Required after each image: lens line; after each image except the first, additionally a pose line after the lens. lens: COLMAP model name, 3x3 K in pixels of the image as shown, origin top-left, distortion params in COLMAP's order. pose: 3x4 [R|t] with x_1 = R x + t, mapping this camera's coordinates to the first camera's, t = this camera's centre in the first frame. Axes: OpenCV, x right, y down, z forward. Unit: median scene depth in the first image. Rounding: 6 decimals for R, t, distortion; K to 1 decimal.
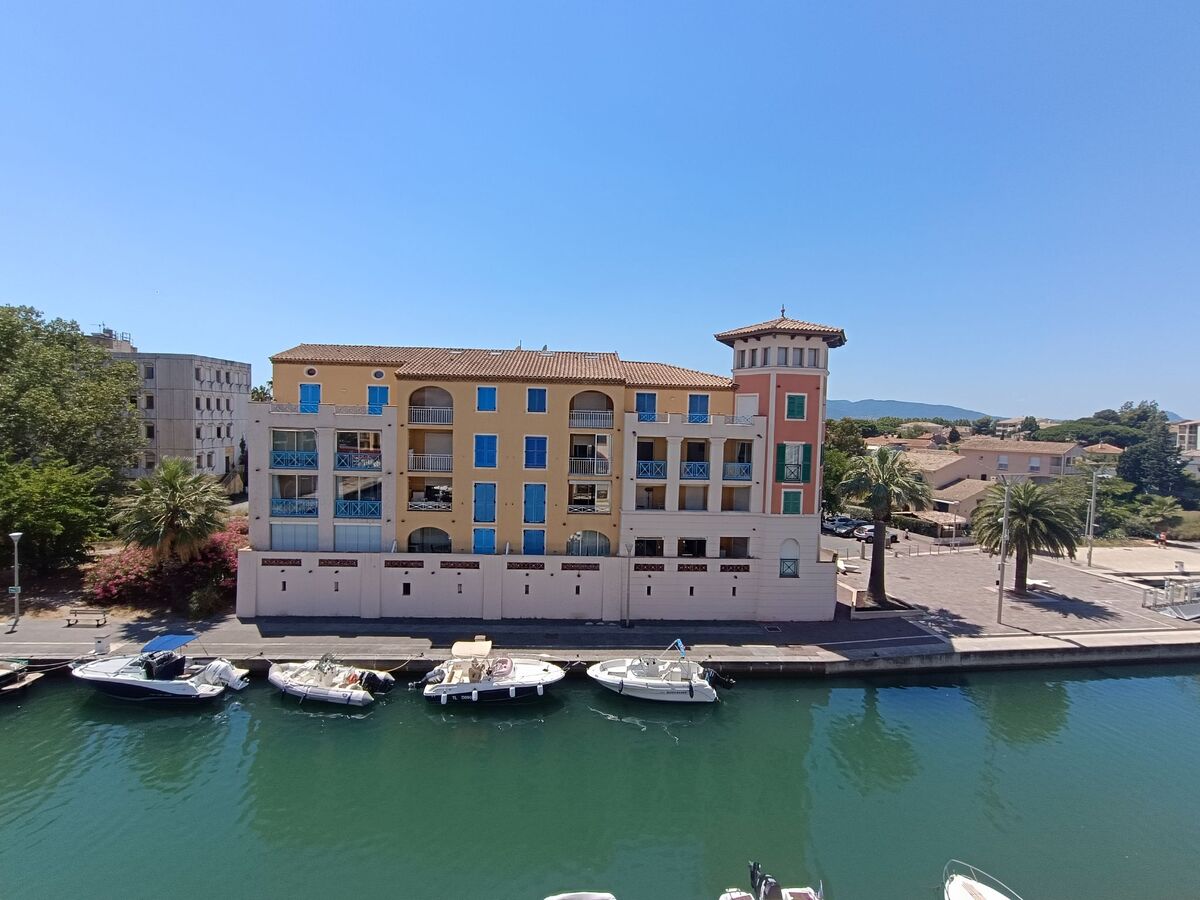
lens RADIAL K [[546.7, 0, 595.4], [0, 546.7, 446.6], [0, 0, 1]] dist [-0.014162, 0.007630]
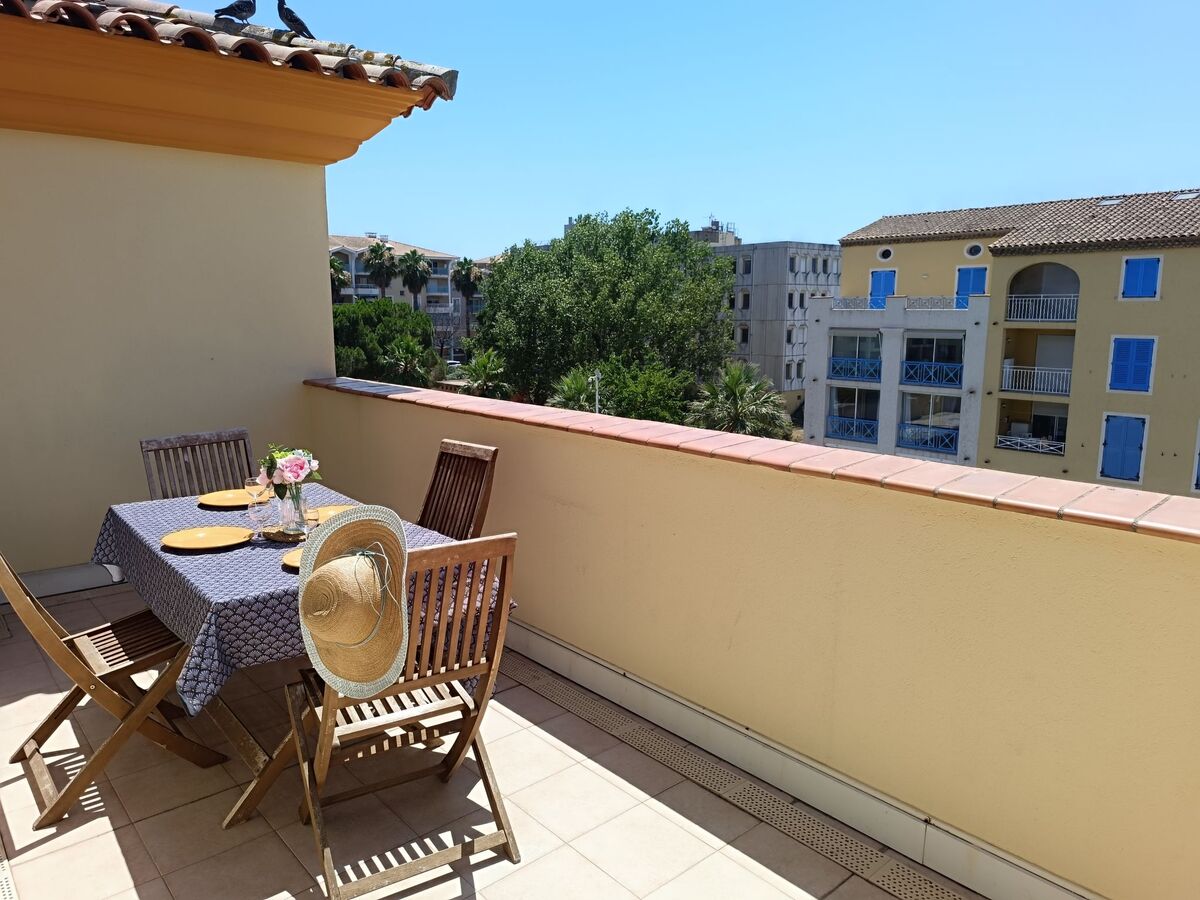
lens RADIAL K [[816.0, 0, 600.0], [0, 816.0, 450.0], [0, 0, 1]] dist [0.078824, -0.096495]
pose [[0.626277, 0.107525, -0.772150, 0.158469], [-0.021822, 0.992473, 0.120506, 0.004722], [0.779295, -0.058621, 0.623910, -0.052311]]
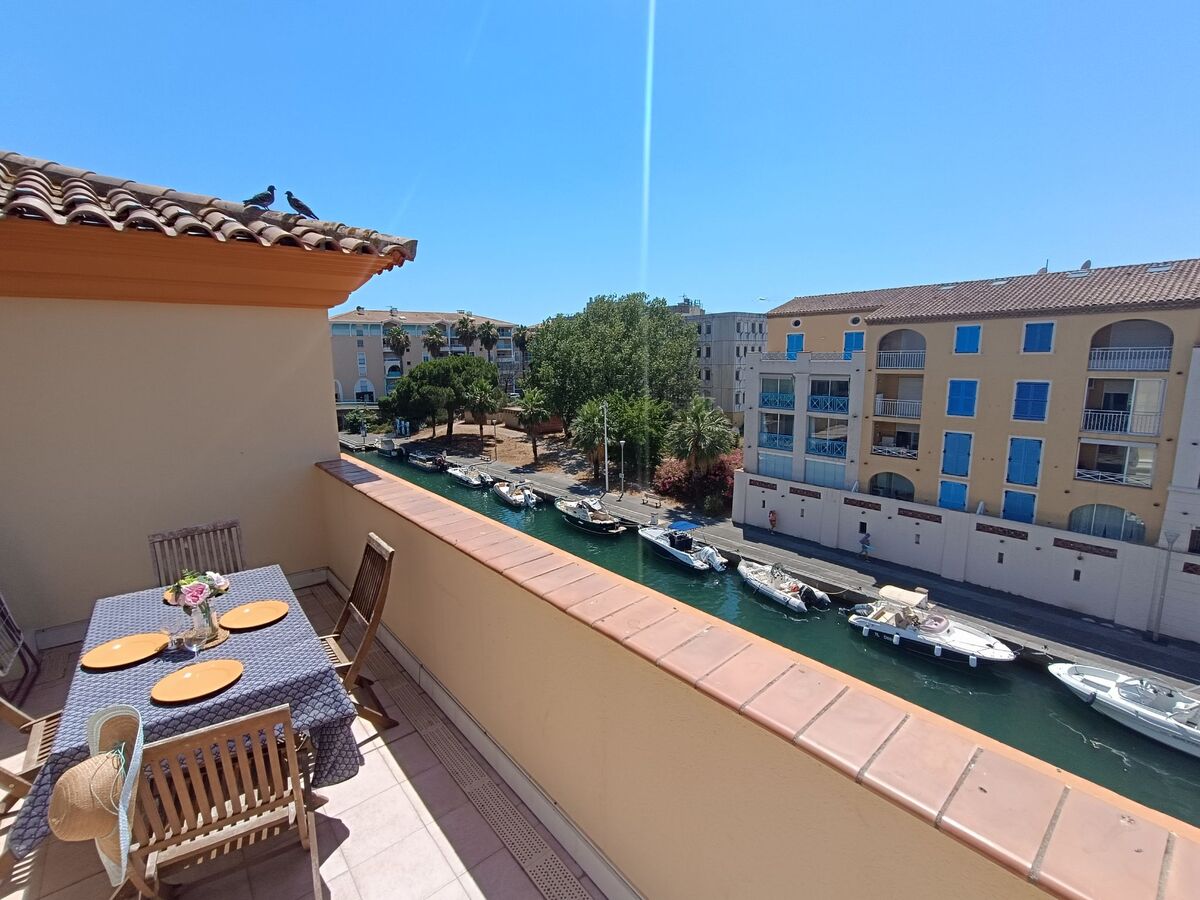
lens RADIAL K [[544.1, 0, 600.0], [0, 544.1, 450.0], [0, 0, 1]] dist [-0.015801, 0.007546]
pose [[0.603848, 0.102959, -0.790422, 0.158299], [-0.008926, 0.992434, 0.122454, -0.010943], [0.797050, -0.066888, 0.600198, -0.020873]]
